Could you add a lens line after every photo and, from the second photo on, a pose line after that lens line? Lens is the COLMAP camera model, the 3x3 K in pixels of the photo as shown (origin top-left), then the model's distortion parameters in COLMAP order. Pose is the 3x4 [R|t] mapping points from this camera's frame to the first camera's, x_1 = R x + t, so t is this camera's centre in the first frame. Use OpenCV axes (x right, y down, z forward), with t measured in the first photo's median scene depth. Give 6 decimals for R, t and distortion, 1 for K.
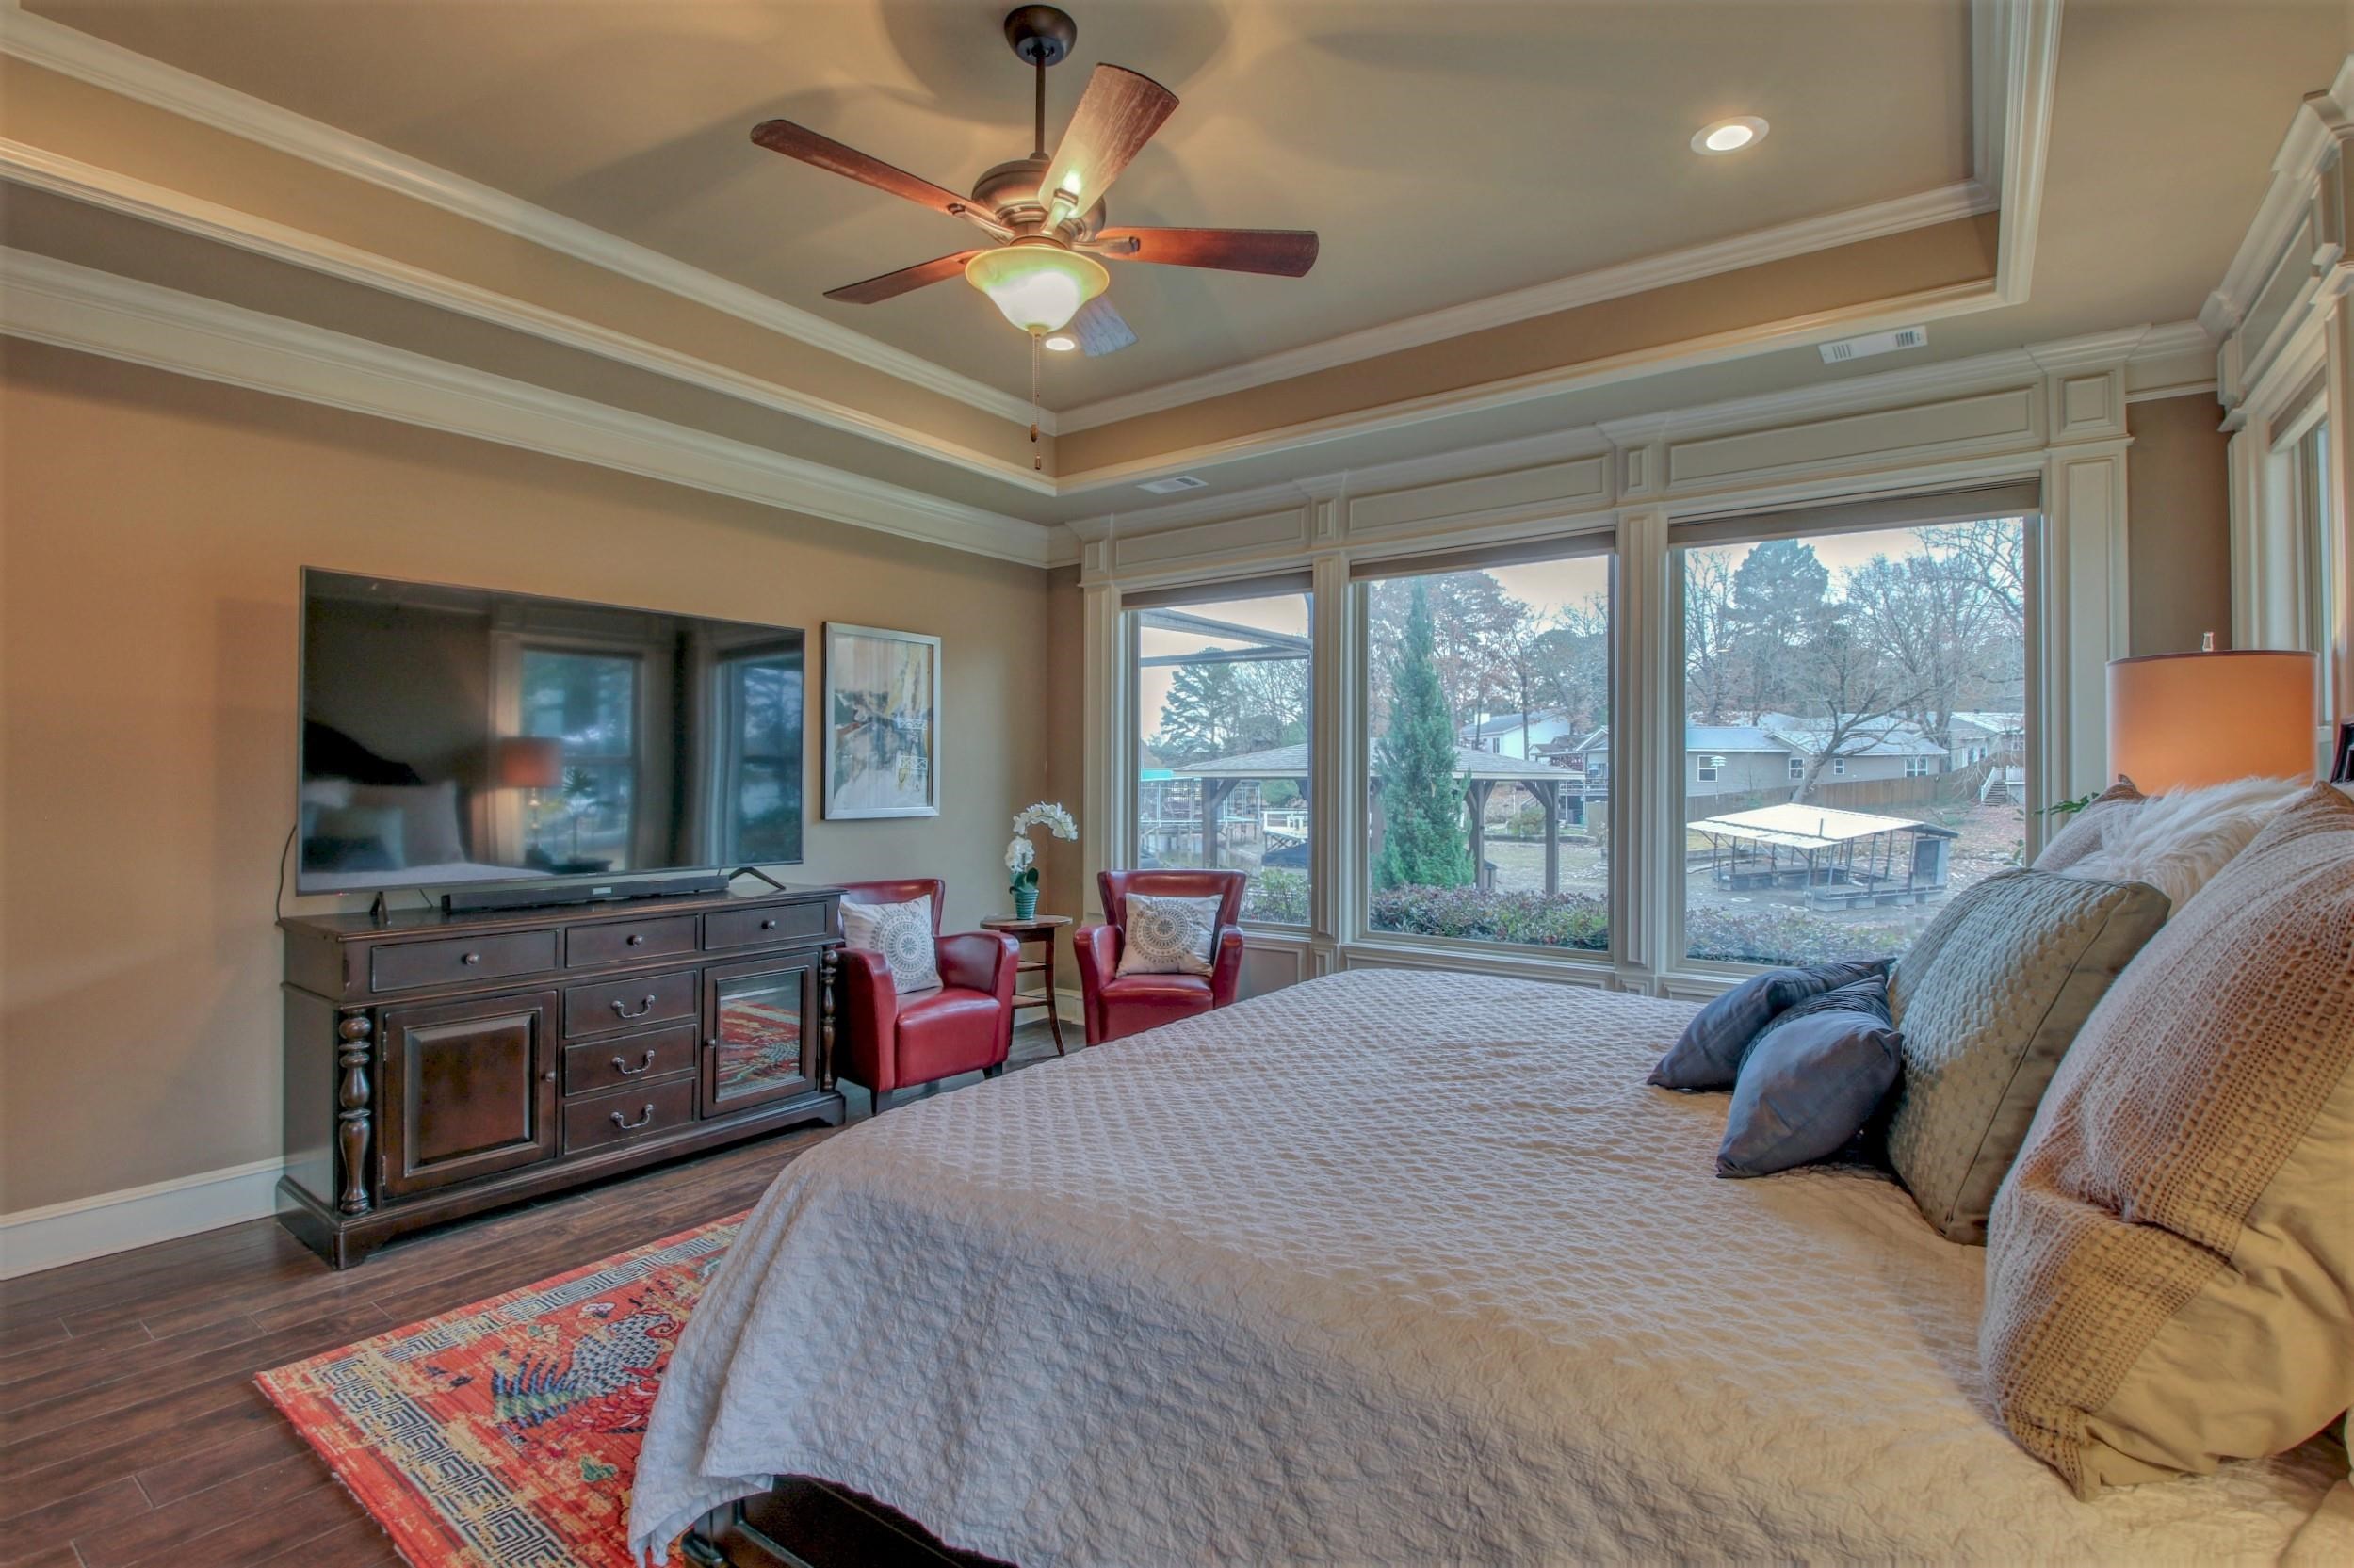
lens RADIAL K [[1091.6, 0, 1167.7], [0, 1091.6, 766.2], [0, 0, 1]] dist [0.011221, -0.025136]
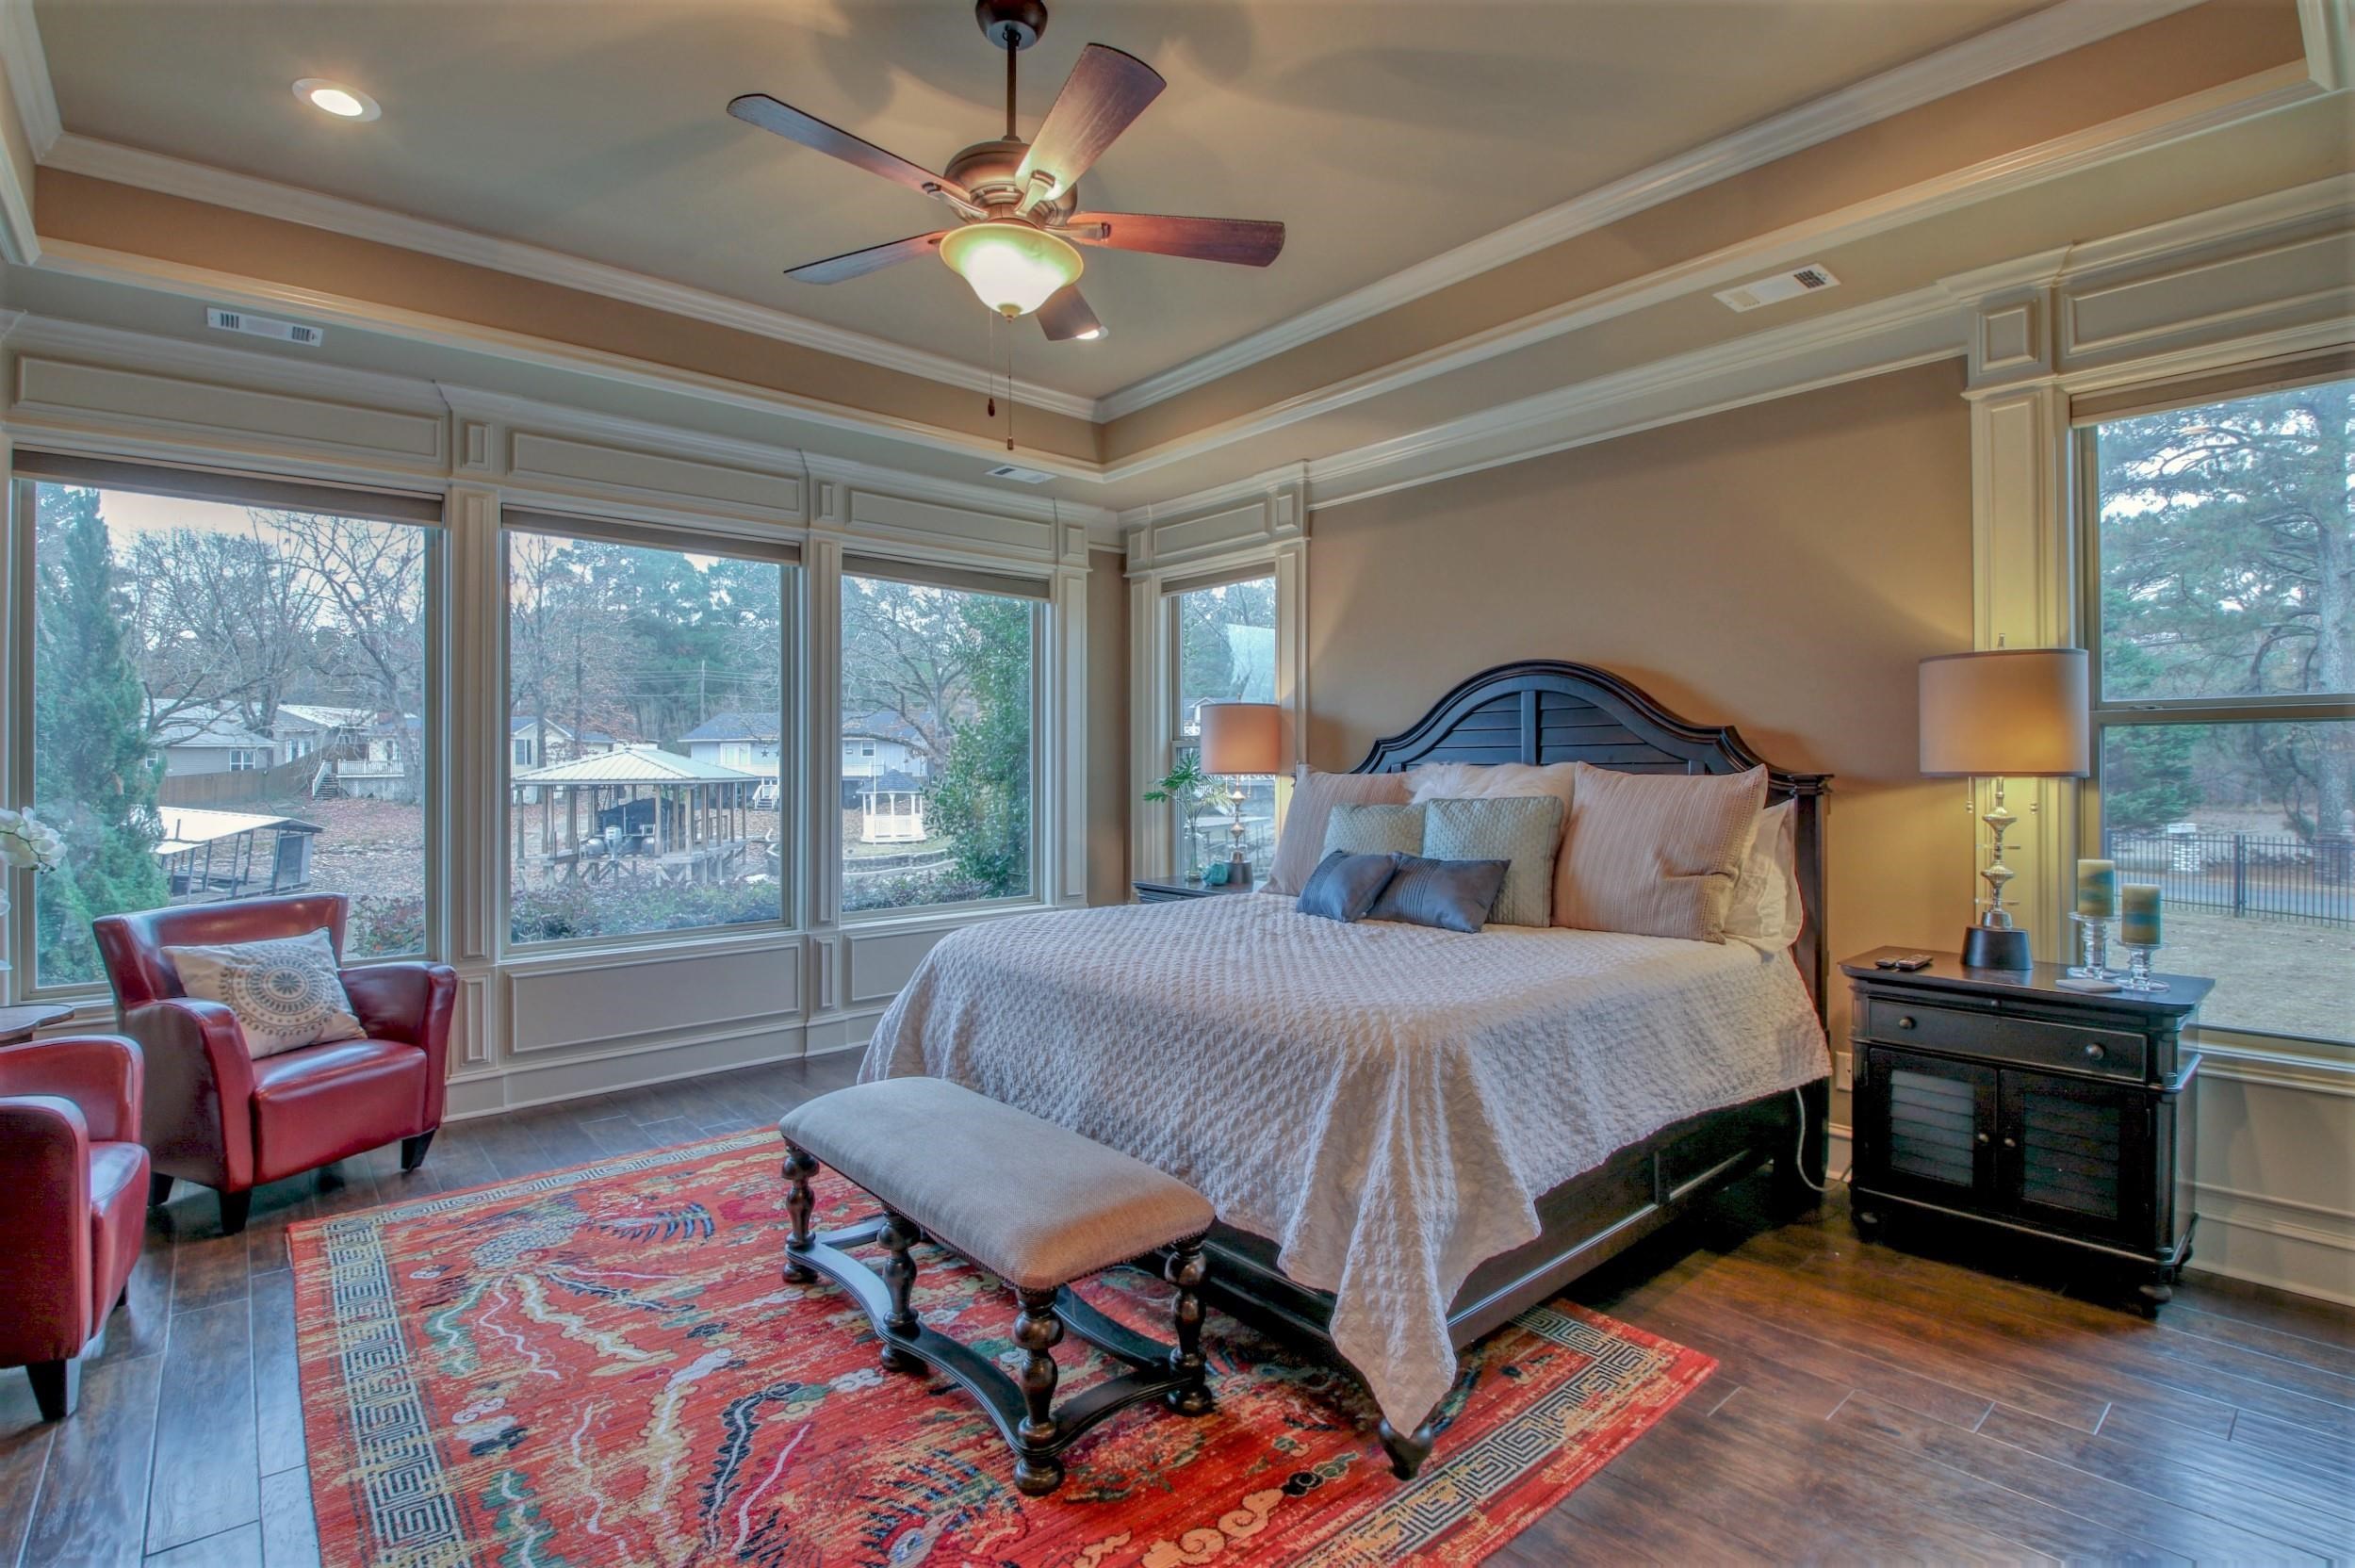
lens RADIAL K [[1092.2, 0, 1168.2], [0, 1092.2, 766.2], [0, 0, 1]] dist [0.011221, -0.025136]
pose [[0.229849, 0.001677, 0.973225, -0.517431], [-0.006646, 0.999978, -0.000153, 0.009242], [-0.973204, -0.006433, 0.229855, 0.307597]]
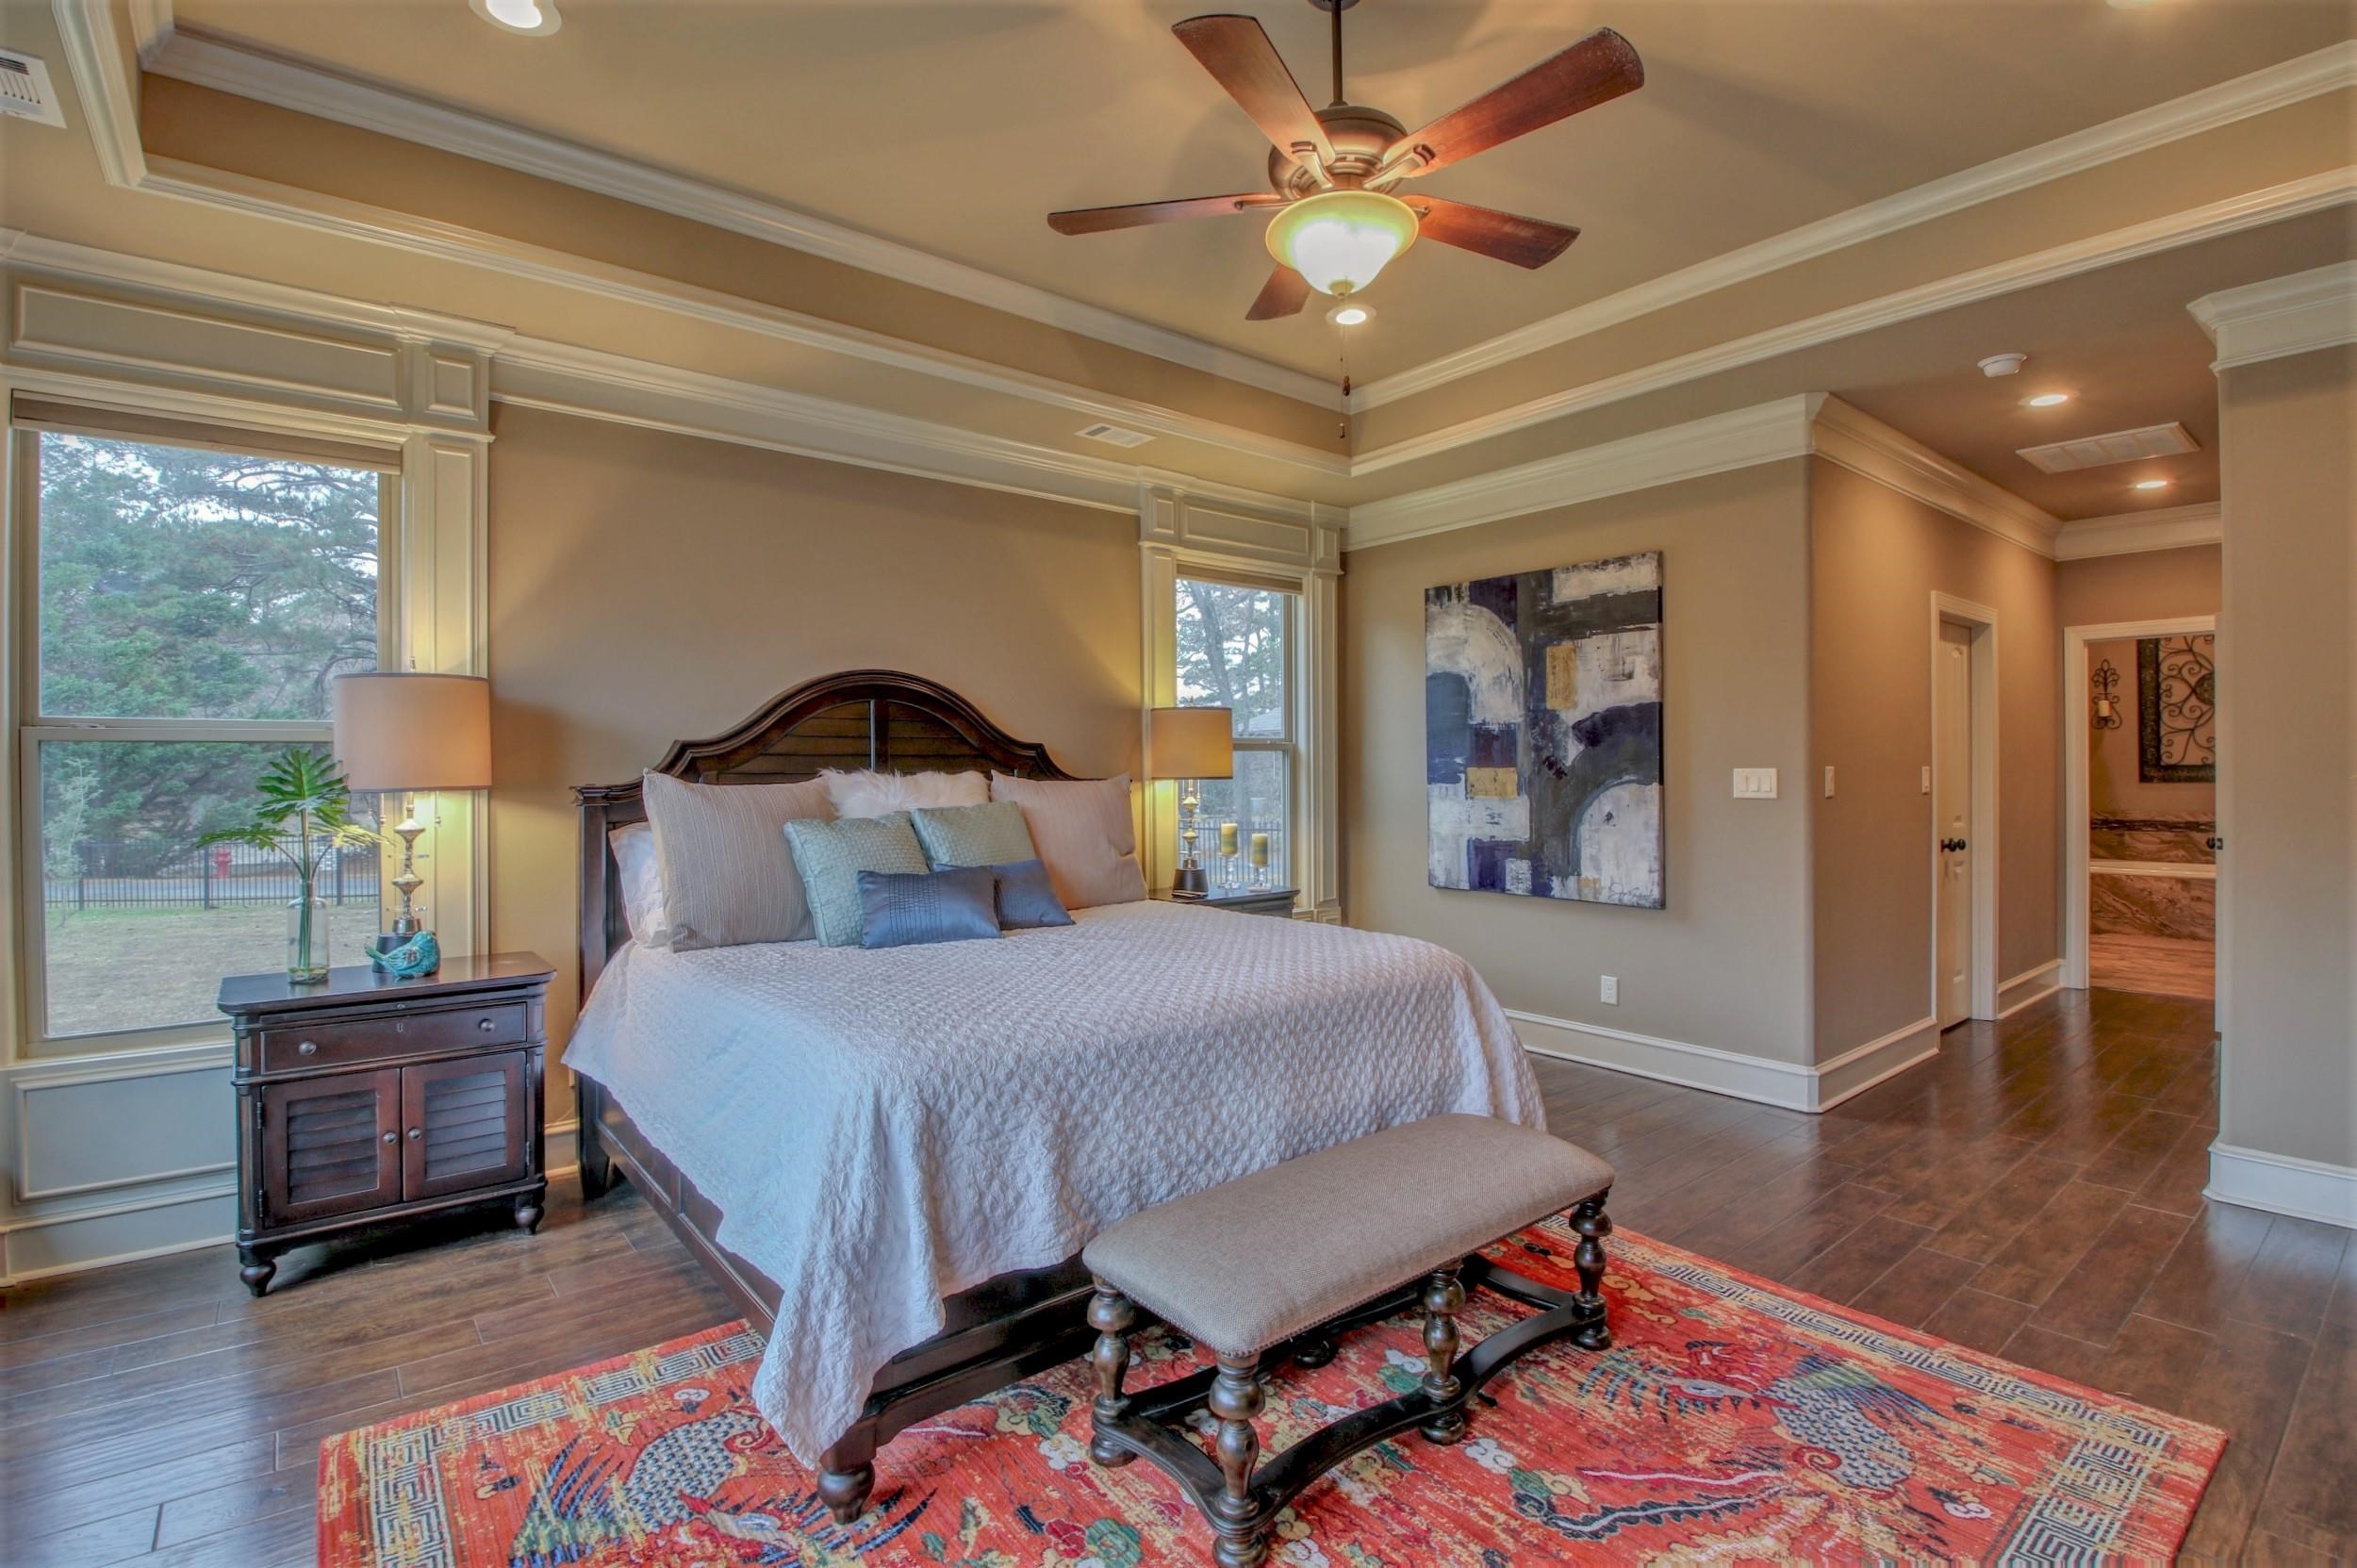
lens RADIAL K [[1102.6, 0, 1180.2], [0, 1102.6, 772.7], [0, 0, 1]] dist [0.015000, -0.025501]
pose [[-0.966703, 0.003137, 0.255884, -0.109846], [0.001218, 0.999970, -0.007658, 0.011370], [-0.255900, -0.007091, -0.966677, 0.952519]]
